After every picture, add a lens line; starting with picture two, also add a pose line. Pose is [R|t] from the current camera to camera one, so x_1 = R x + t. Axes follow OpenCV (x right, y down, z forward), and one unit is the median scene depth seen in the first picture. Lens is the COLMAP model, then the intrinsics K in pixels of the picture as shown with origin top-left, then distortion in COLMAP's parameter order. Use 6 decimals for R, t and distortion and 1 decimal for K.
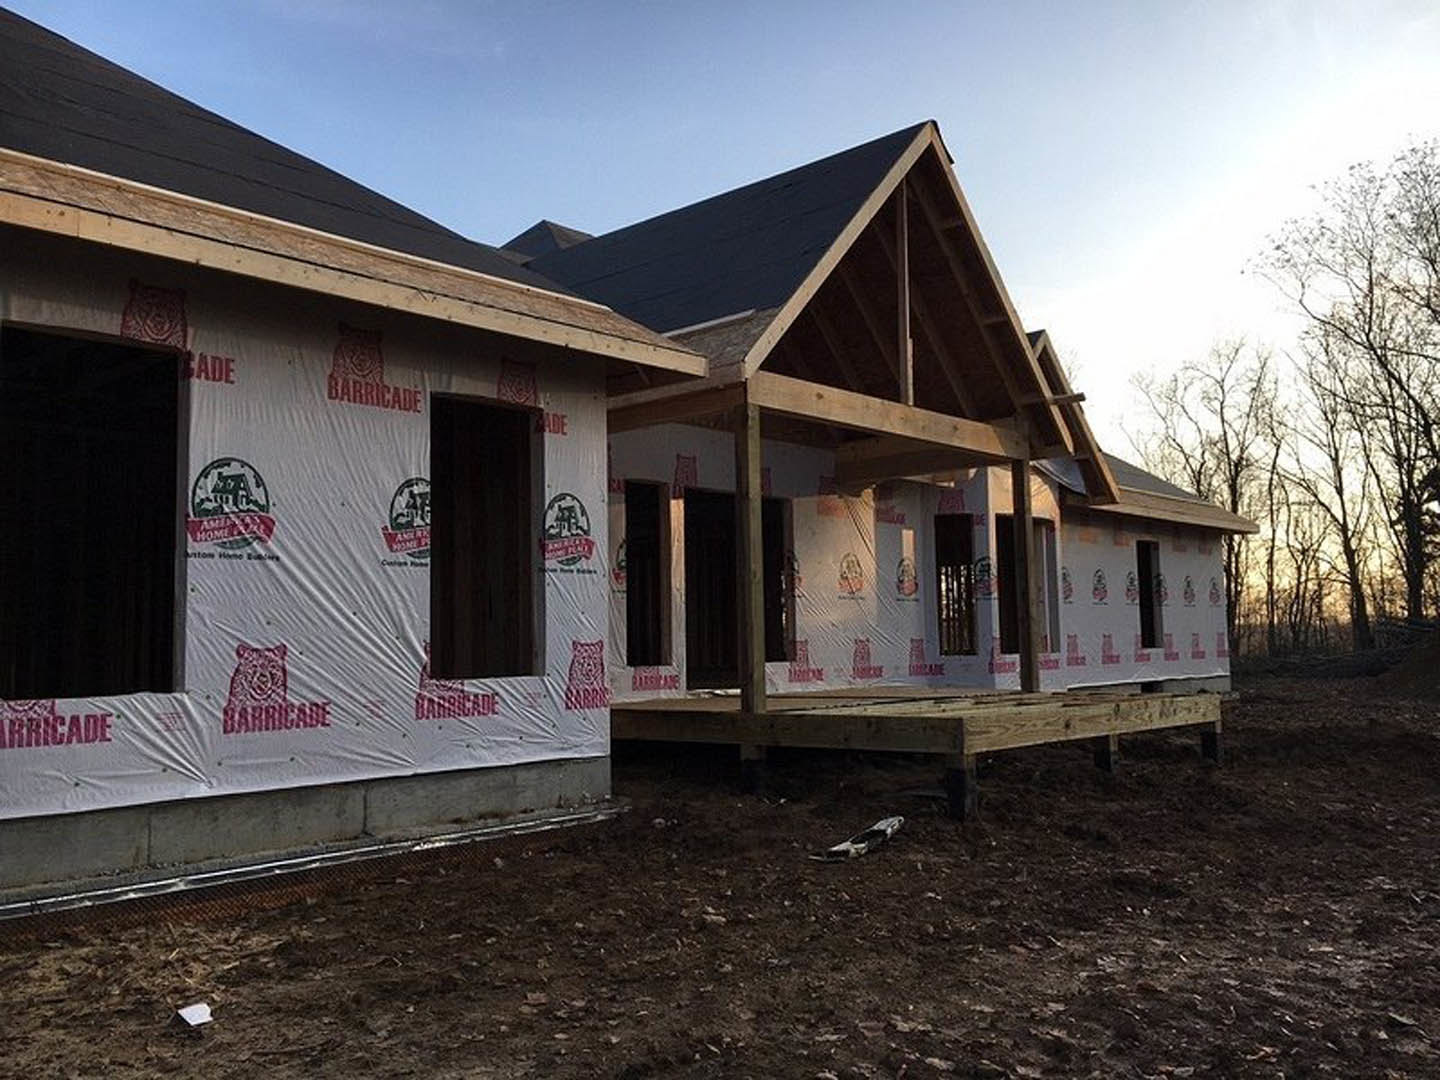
lens RADIAL K [[1250.6, 0, 719.0], [0, 1250.6, 565.5], [0, 0, 1]] dist [0.072430, -0.132095]
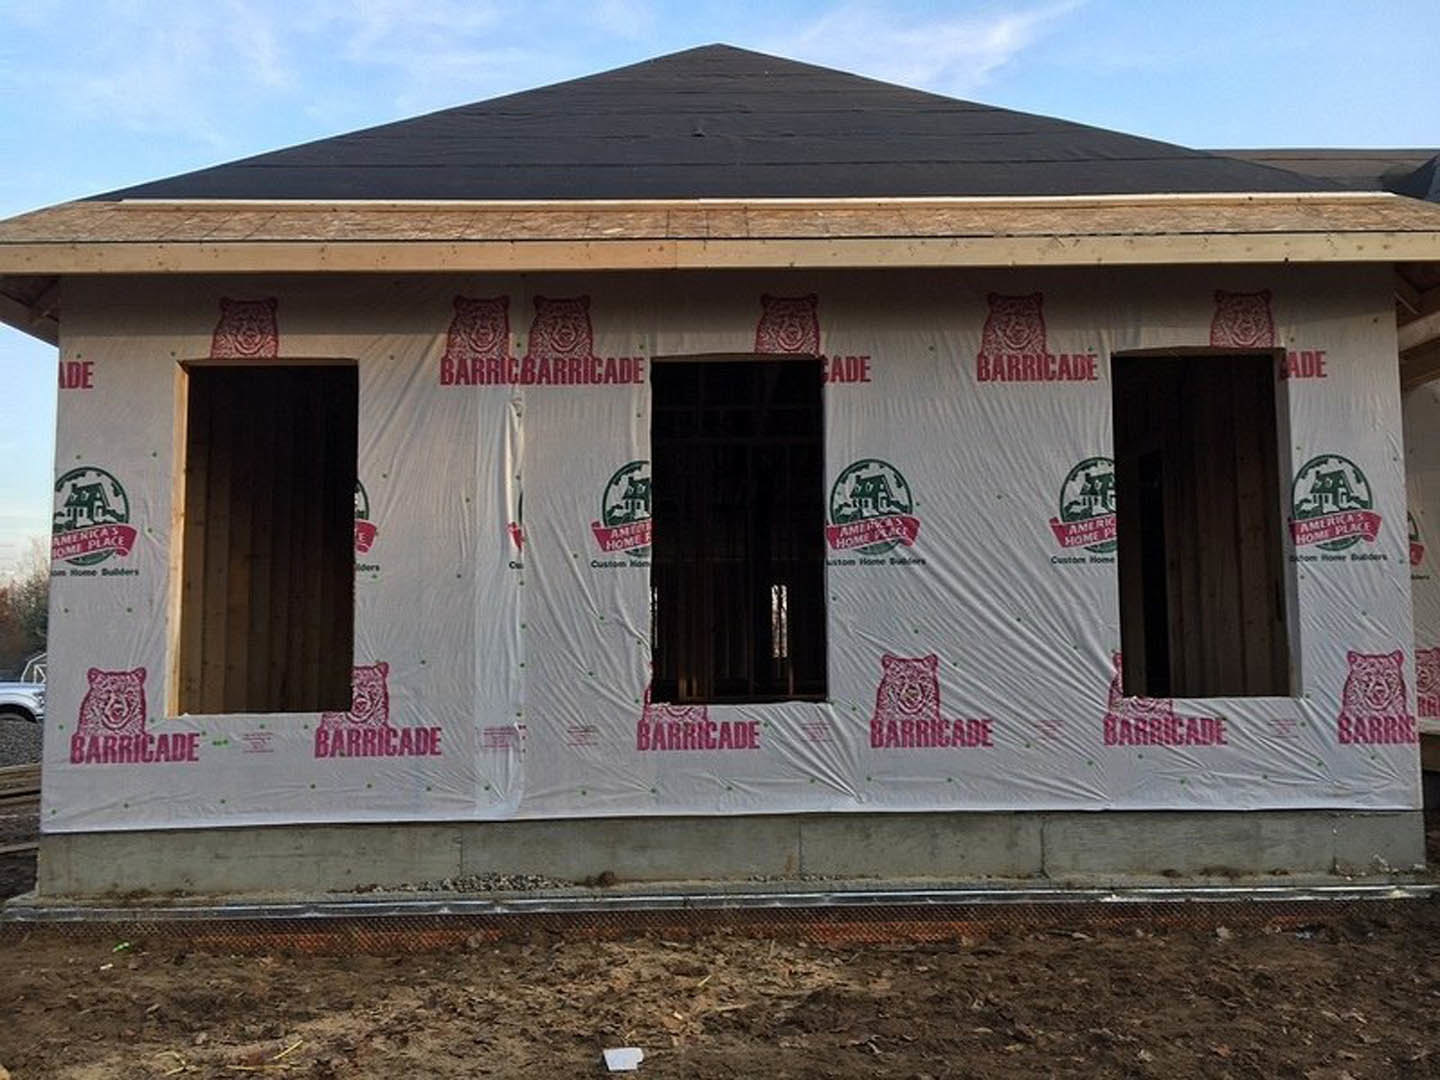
lens RADIAL K [[1250.6, 0, 719.0], [0, 1250.6, 565.5], [0, 0, 1]] dist [0.072430, -0.132095]
pose [[0.673244, -0.048131, -0.737852, 0.223137], [0.045486, 0.998685, -0.023642, 0.011879], [0.738020, -0.017645, 0.674549, 0.258954]]
